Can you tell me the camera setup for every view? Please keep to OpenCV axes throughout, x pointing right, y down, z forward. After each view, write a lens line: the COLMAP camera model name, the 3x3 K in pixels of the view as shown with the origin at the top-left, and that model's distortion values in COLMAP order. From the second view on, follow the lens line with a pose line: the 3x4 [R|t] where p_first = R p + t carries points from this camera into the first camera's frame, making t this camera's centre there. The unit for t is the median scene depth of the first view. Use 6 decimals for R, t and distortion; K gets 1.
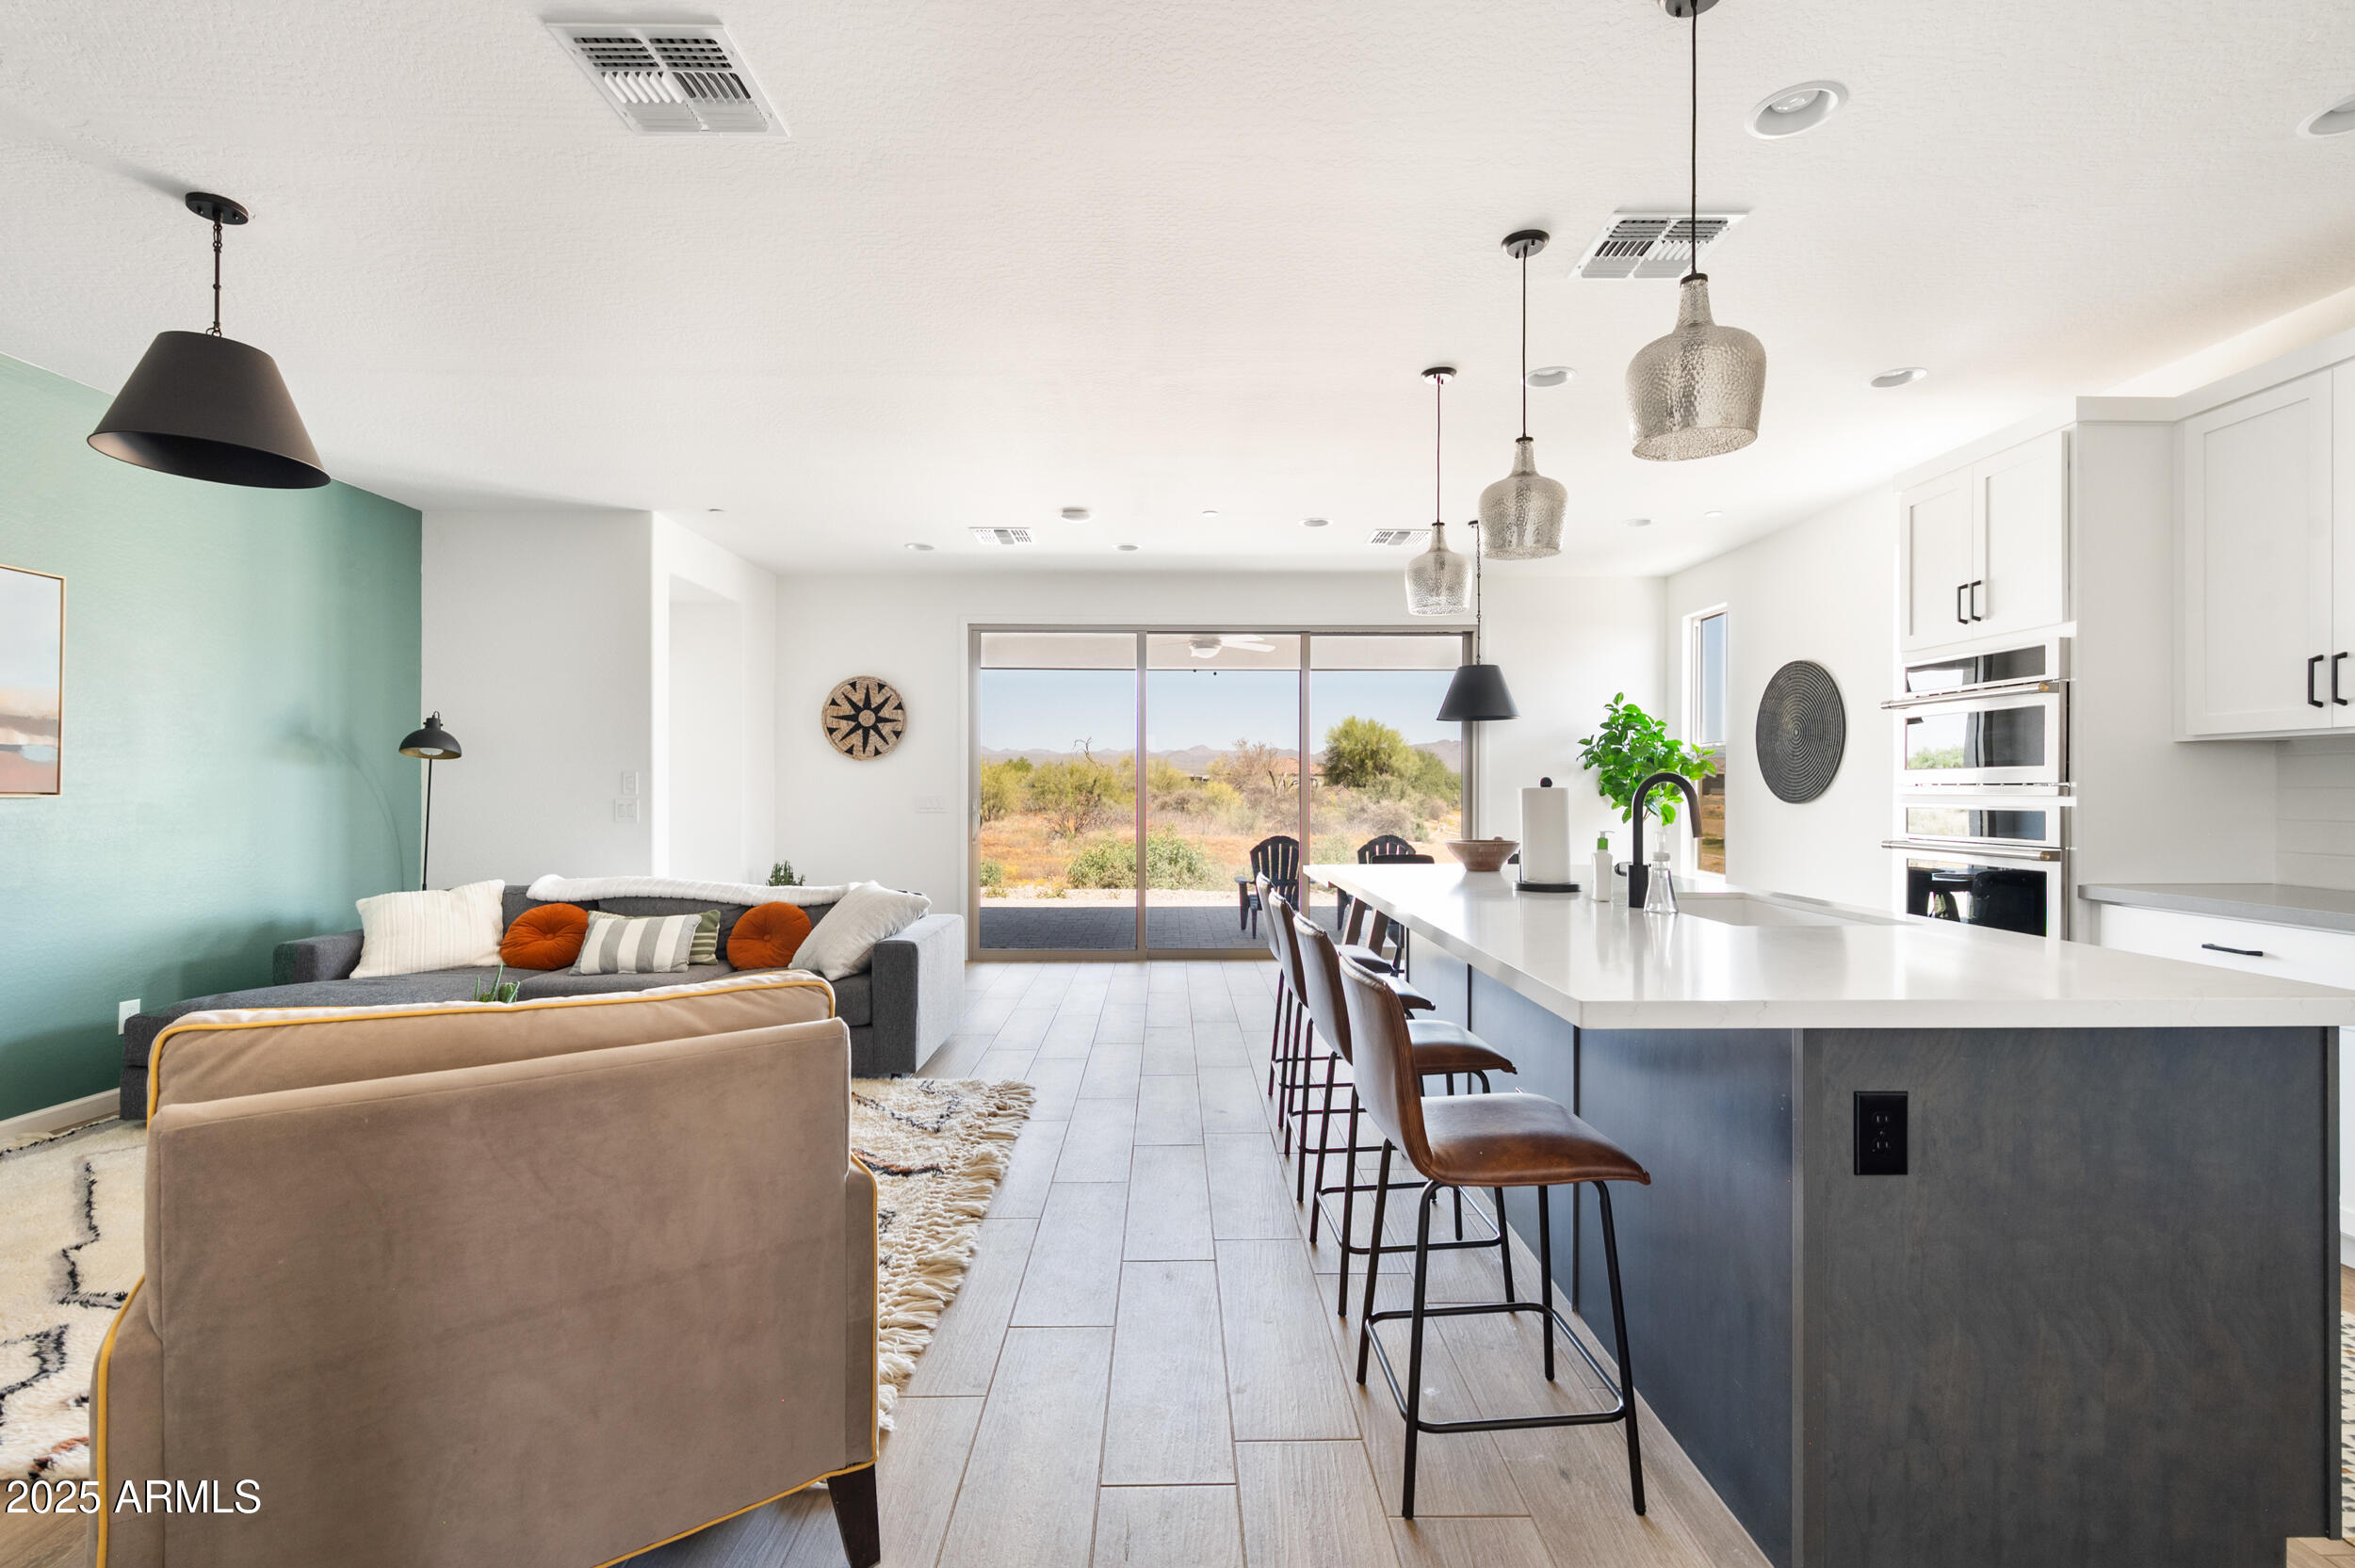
lens RADIAL K [[1034.2, 0, 1177.7], [0, 1034.2, 792.4], [0, 0, 1]] dist [-0.011550, -0.000074]
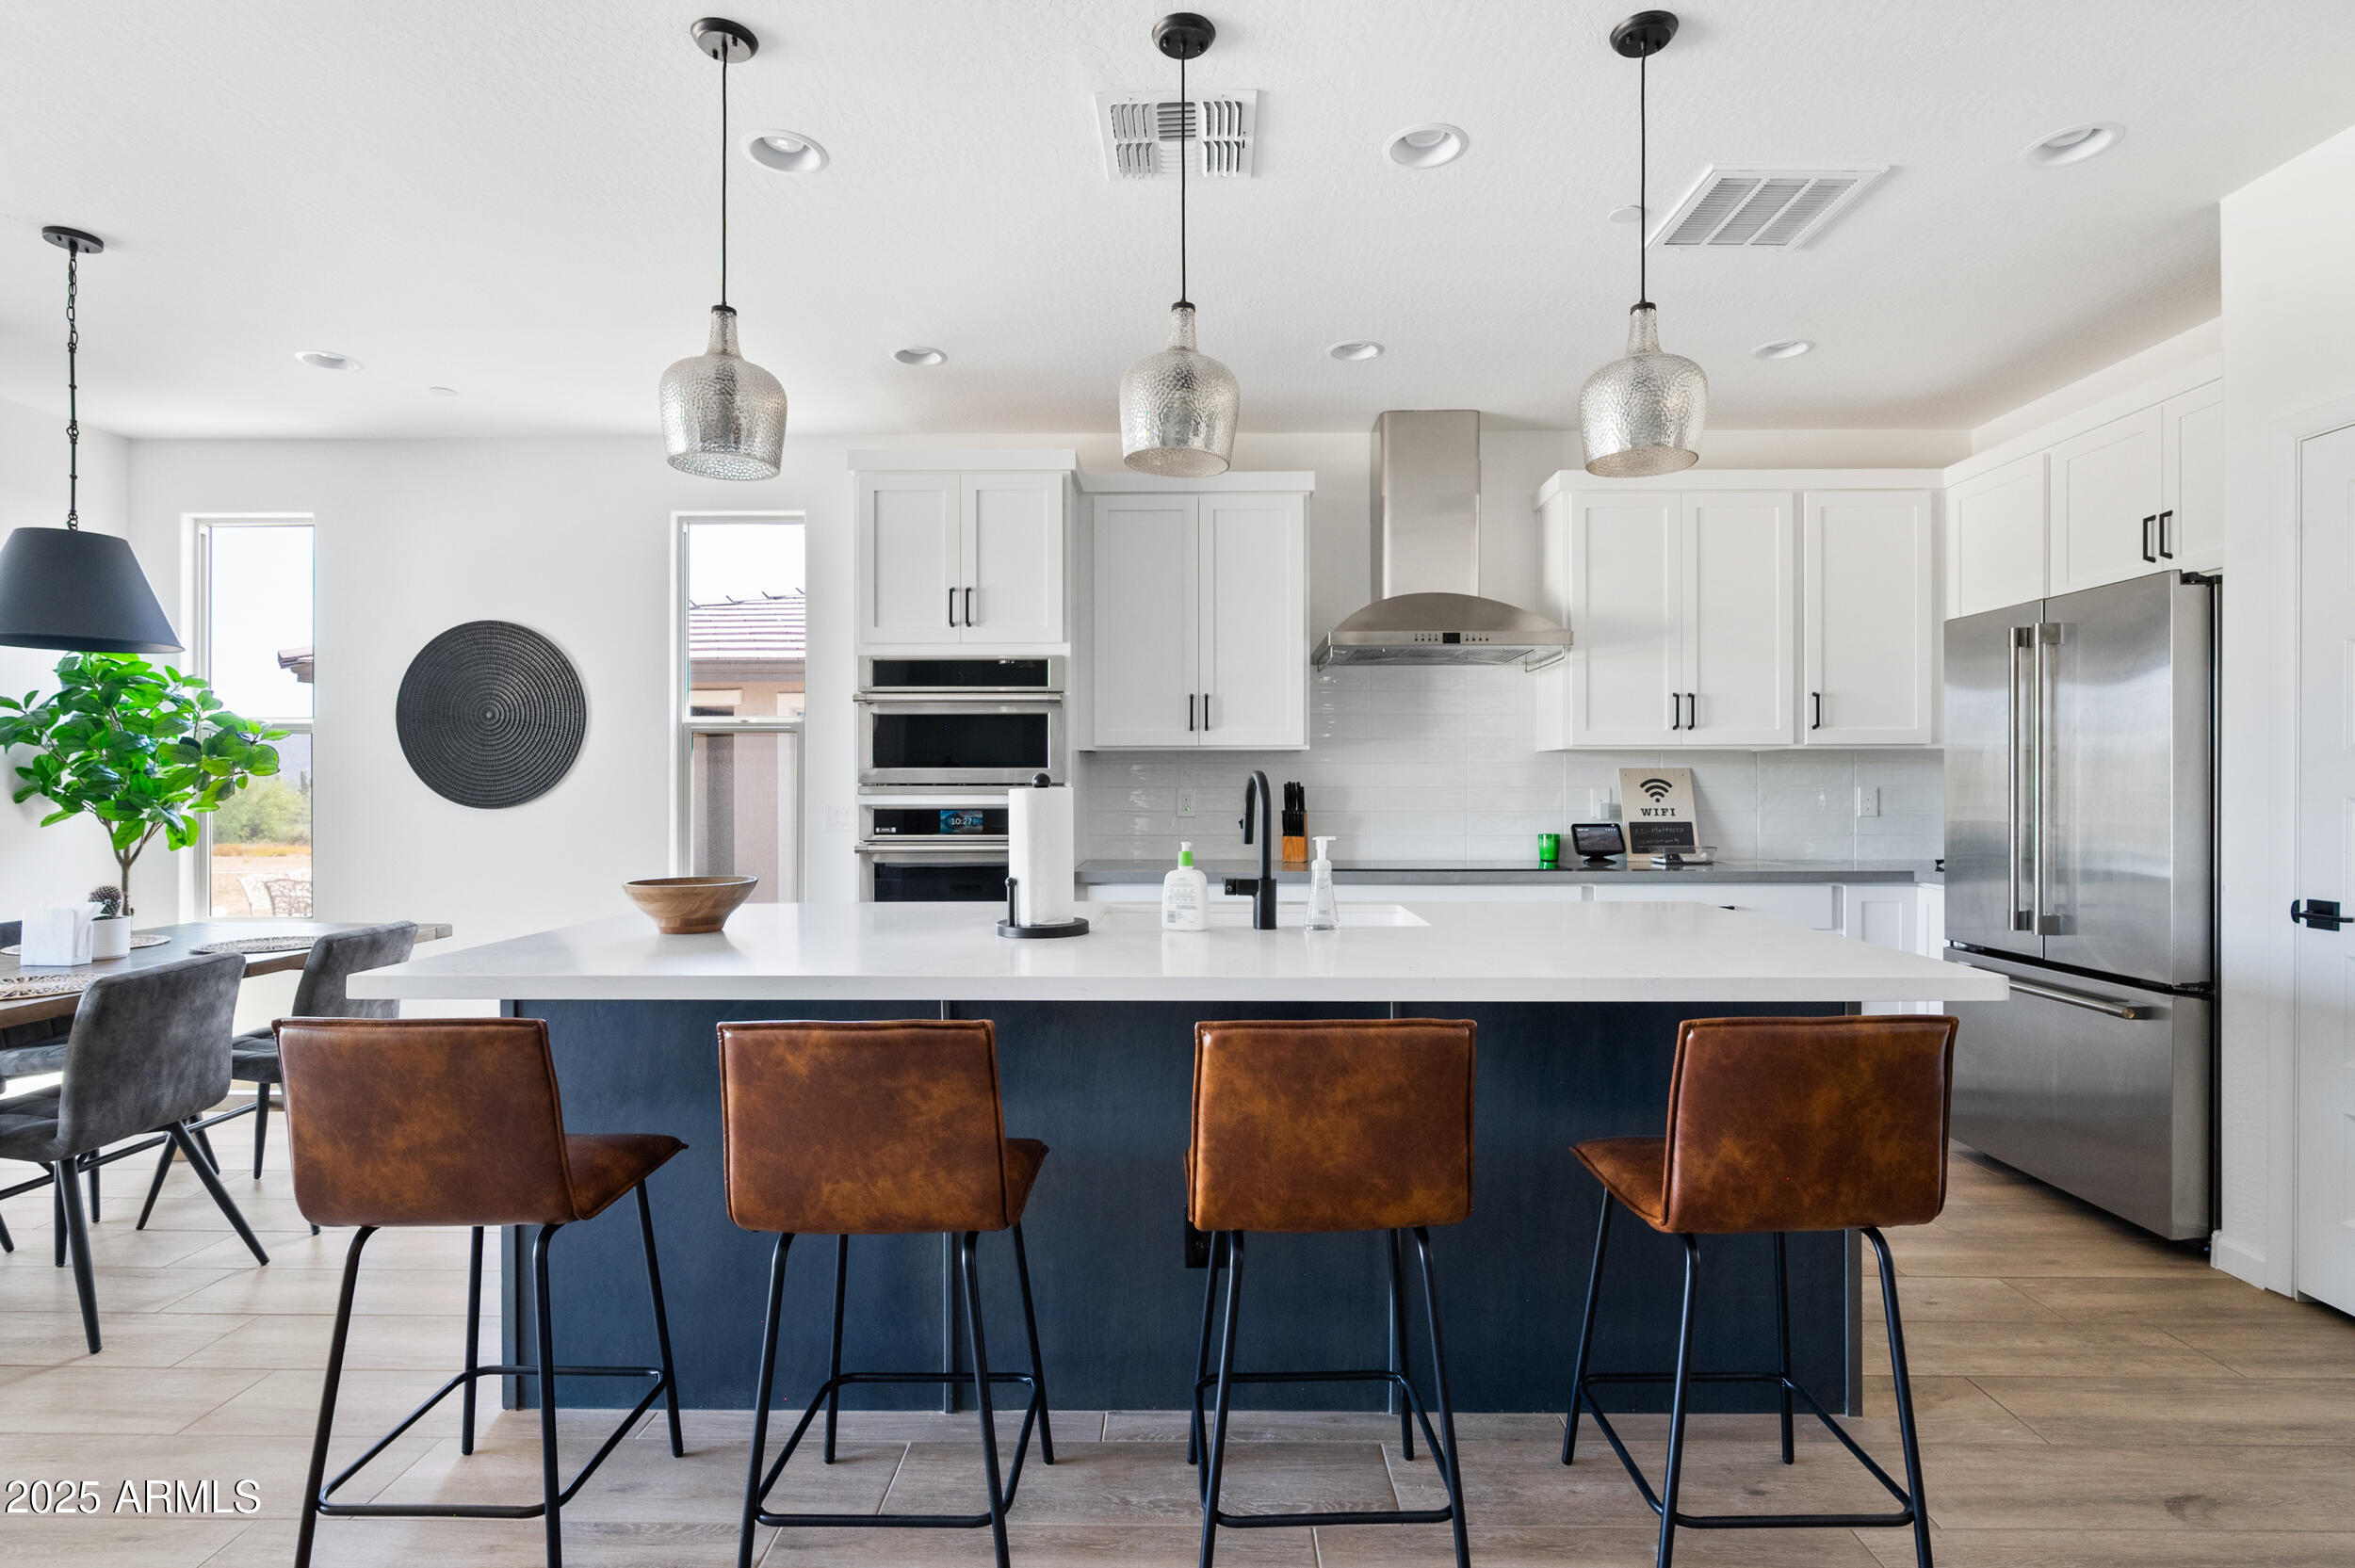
lens RADIAL K [[1139.4, 0, 1180.7], [0, 1139.4, 788.3], [0, 0, 1]] dist [-0.000735, 0.000130]
pose [[0.025973, -0.002333, 0.999660, -0.203449], [0.004352, 0.999988, 0.002221, -0.002985], [-0.999653, 0.004293, 0.025983, 0.425416]]
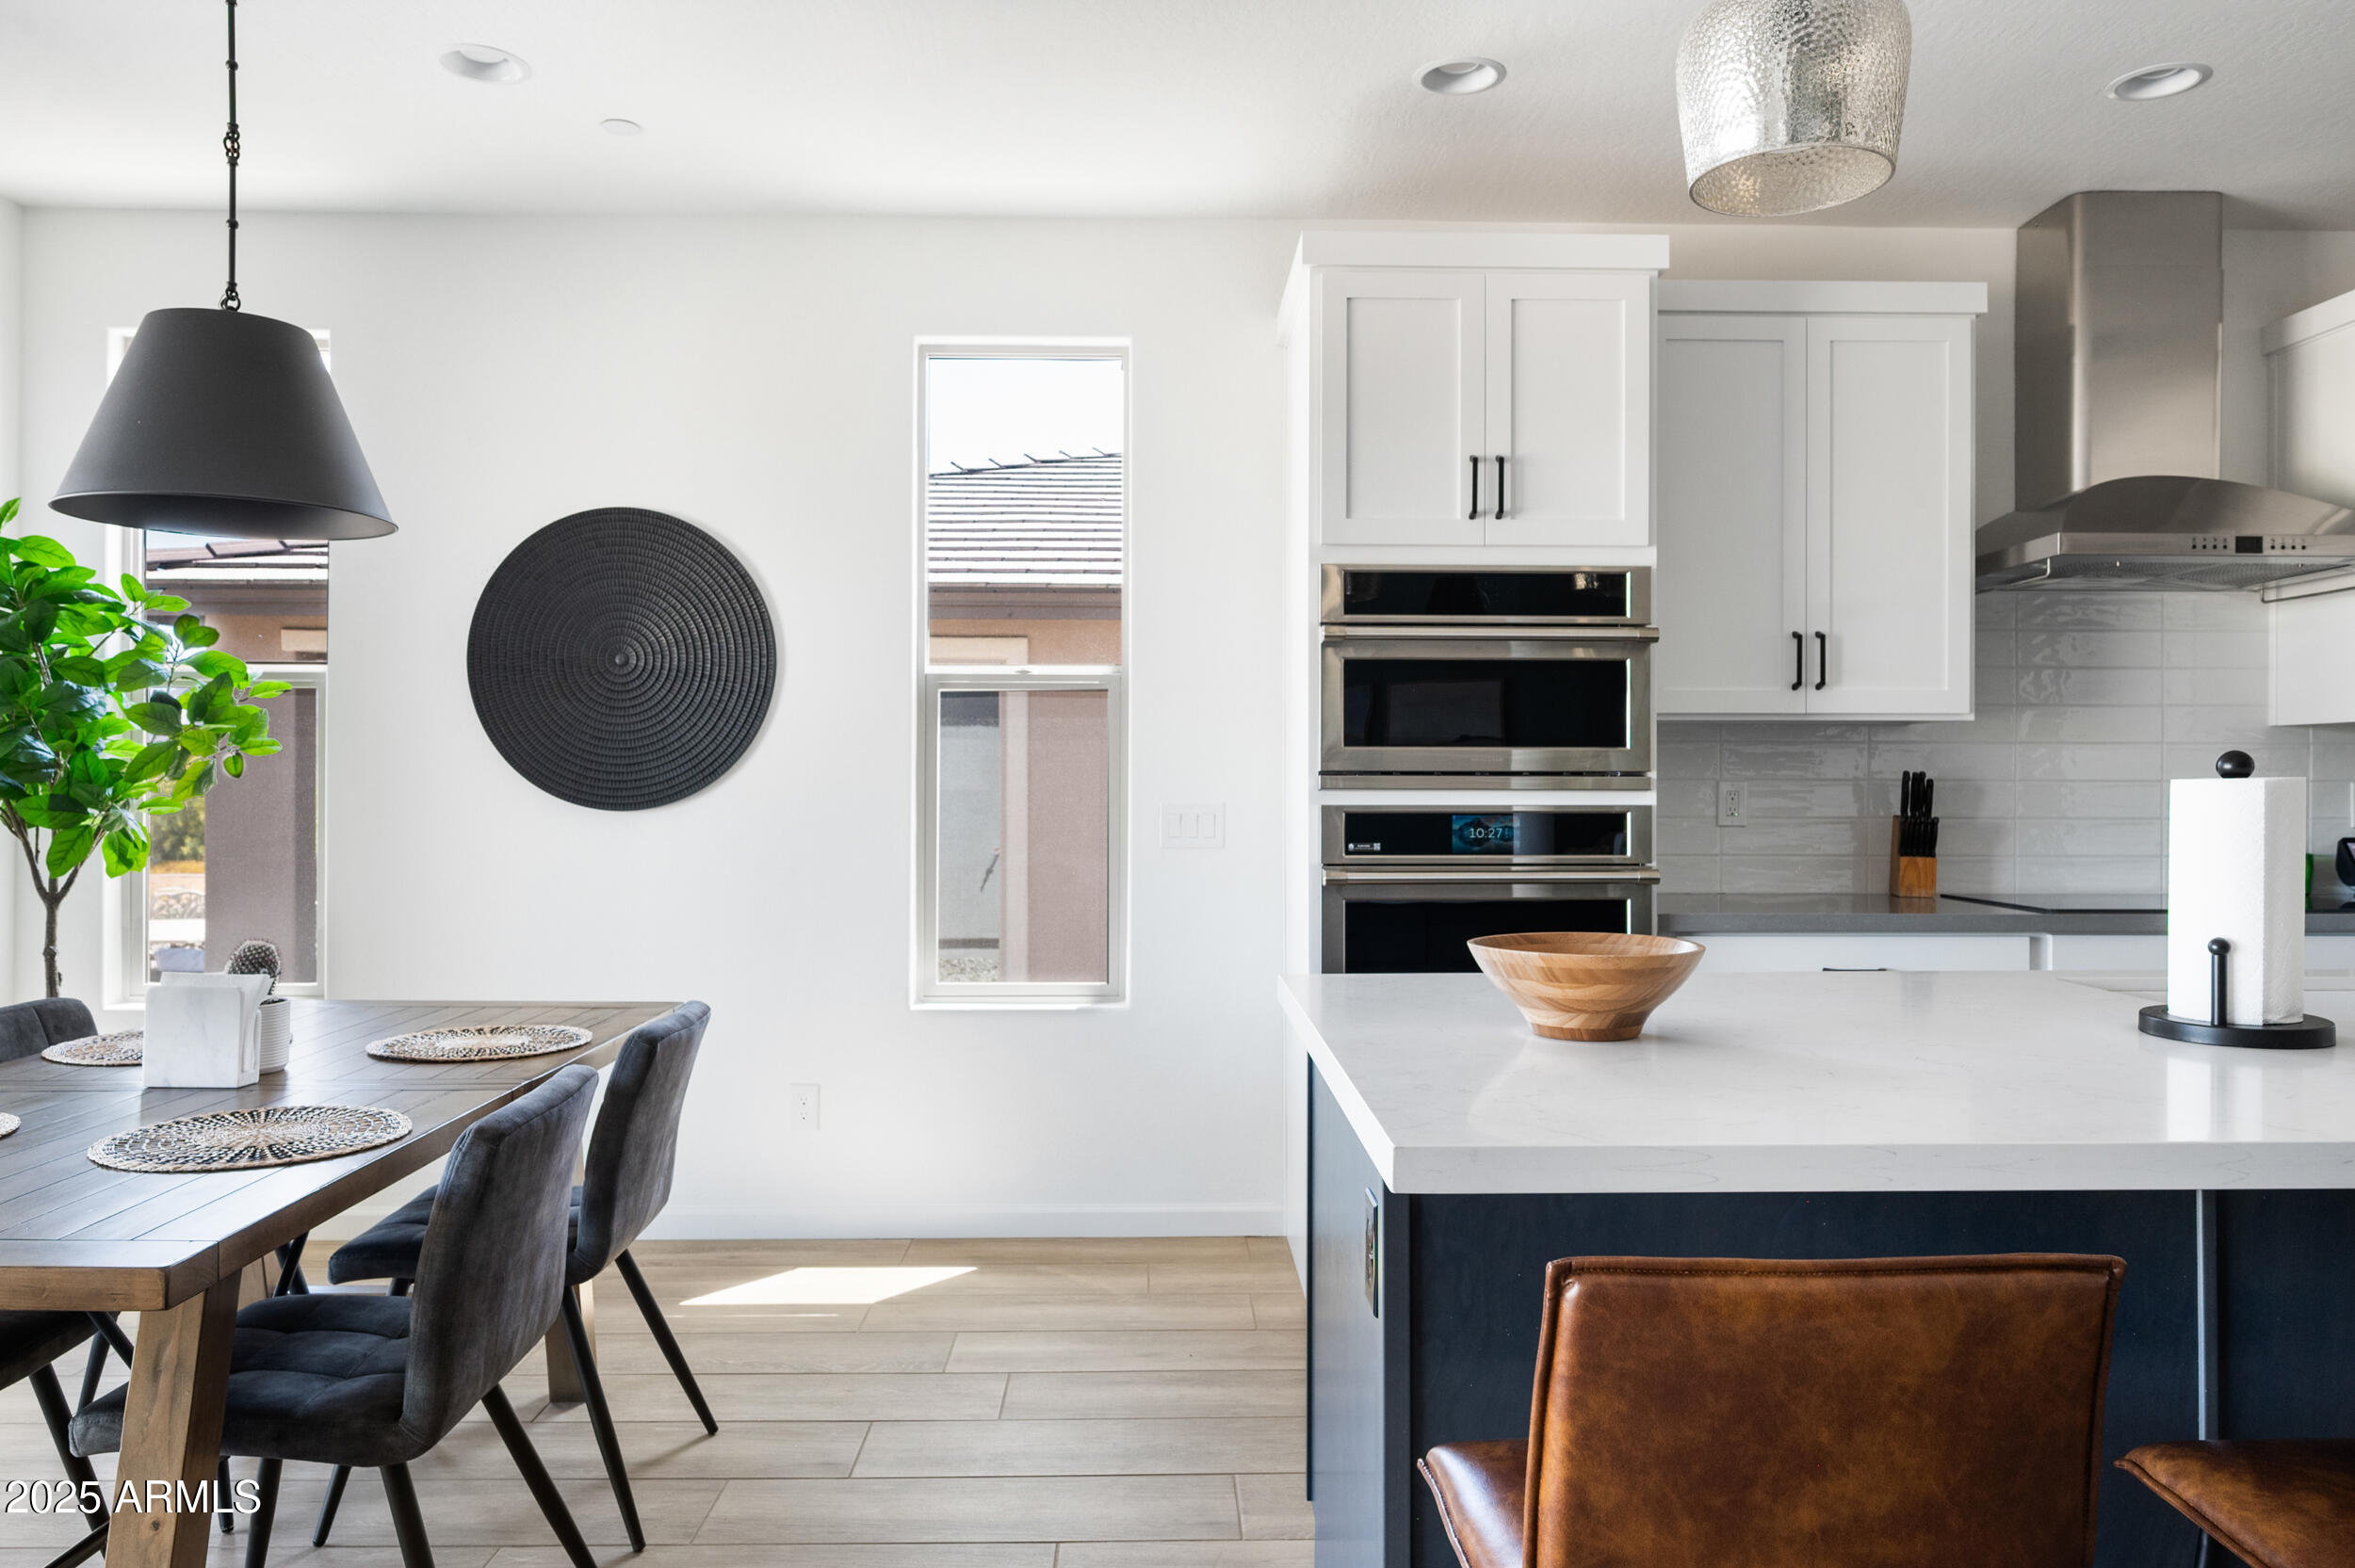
lens RADIAL K [[1591.2, 0, 1177.5], [0, 1591.2, 784.0], [0, 0, 1]] dist [-0.000201, -0.003624]
pose [[-0.015451, -0.002772, 0.999877, -0.118779], [0.000847, 0.999996, 0.002786, -0.002371], [-0.999880, 0.000890, -0.015448, 0.683528]]
